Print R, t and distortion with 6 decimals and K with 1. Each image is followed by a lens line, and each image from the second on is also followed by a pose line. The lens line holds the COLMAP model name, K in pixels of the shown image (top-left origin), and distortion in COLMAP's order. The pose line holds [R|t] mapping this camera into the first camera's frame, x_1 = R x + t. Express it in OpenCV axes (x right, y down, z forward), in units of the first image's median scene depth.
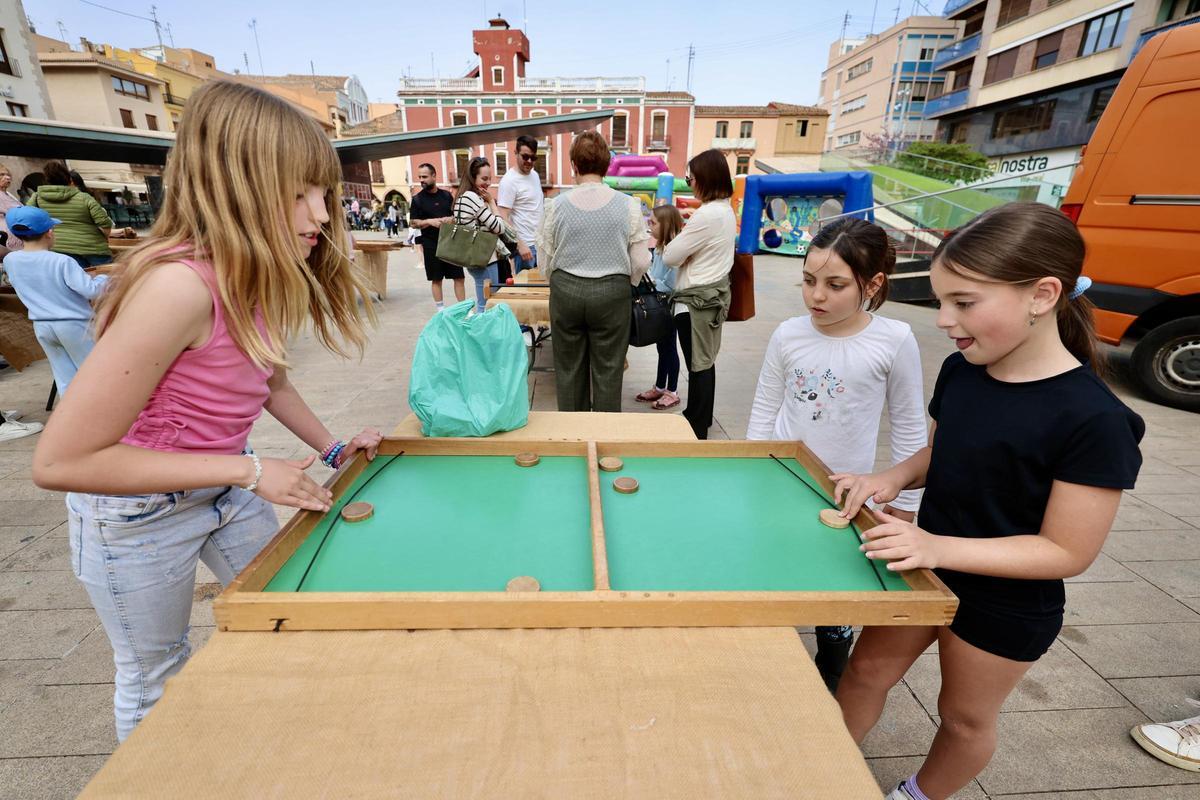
lens RADIAL K [[541.8, 0, 609.9], [0, 541.8, 398.9], [0, 0, 1]] dist [-0.002600, -0.000804]
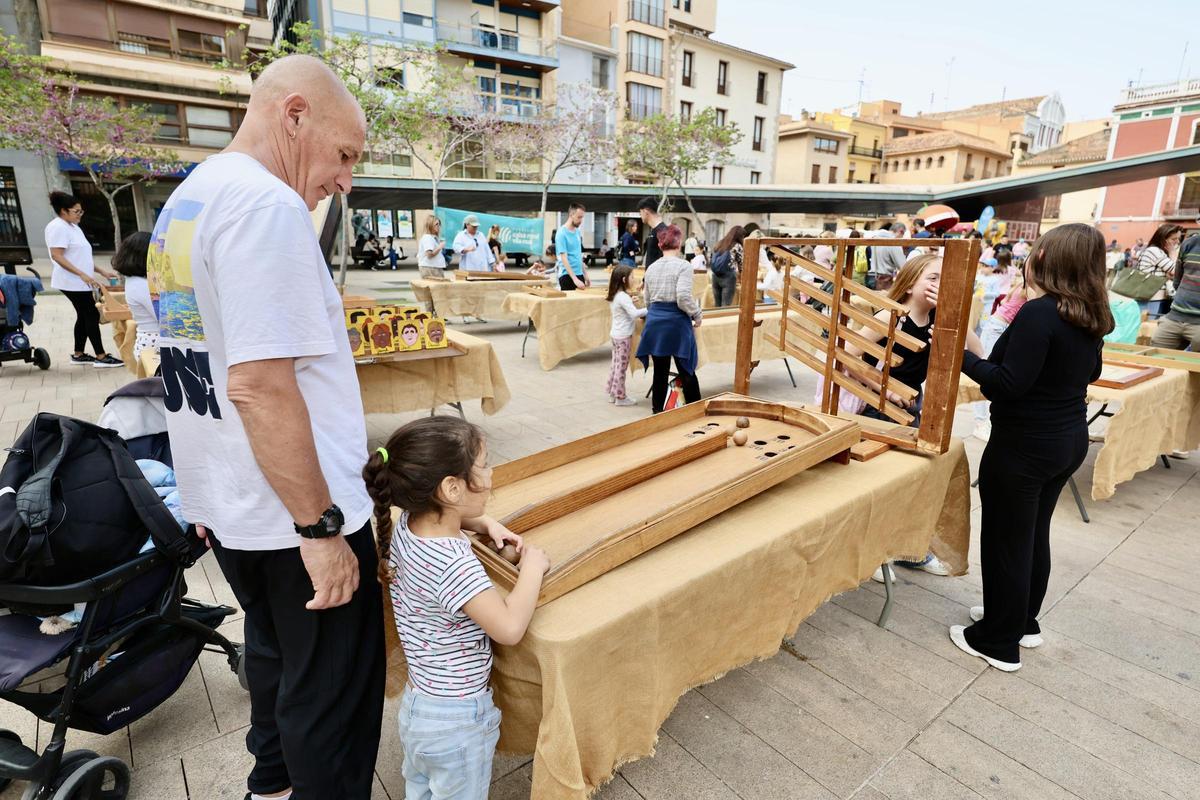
lens RADIAL K [[638.7, 0, 599.1], [0, 638.7, 398.6], [0, 0, 1]] dist [0.012966, -0.000859]
pose [[0.567342, 0.189970, -0.801271, 0.017960], [-0.271445, 0.961787, 0.035829, 0.014148], [0.777458, 0.197173, 0.597228, -0.062617]]
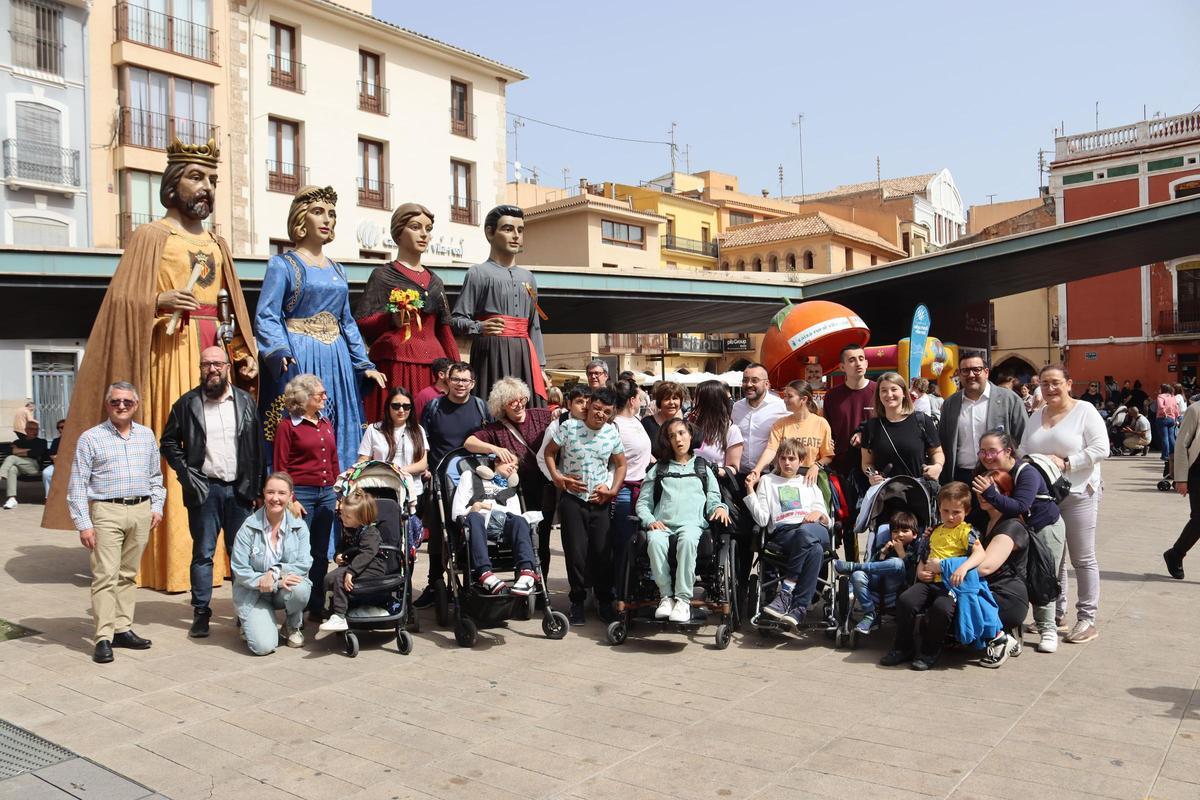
lens RADIAL K [[1014.3, 0, 600.0], [0, 1014.3, 399.0], [0, 0, 1]] dist [-0.059992, -0.002338]
pose [[0.756309, -0.035152, -0.653270, -0.111878], [-0.174338, 0.951618, -0.253041, -0.068616], [0.630558, 0.305267, 0.713589, 0.163359]]
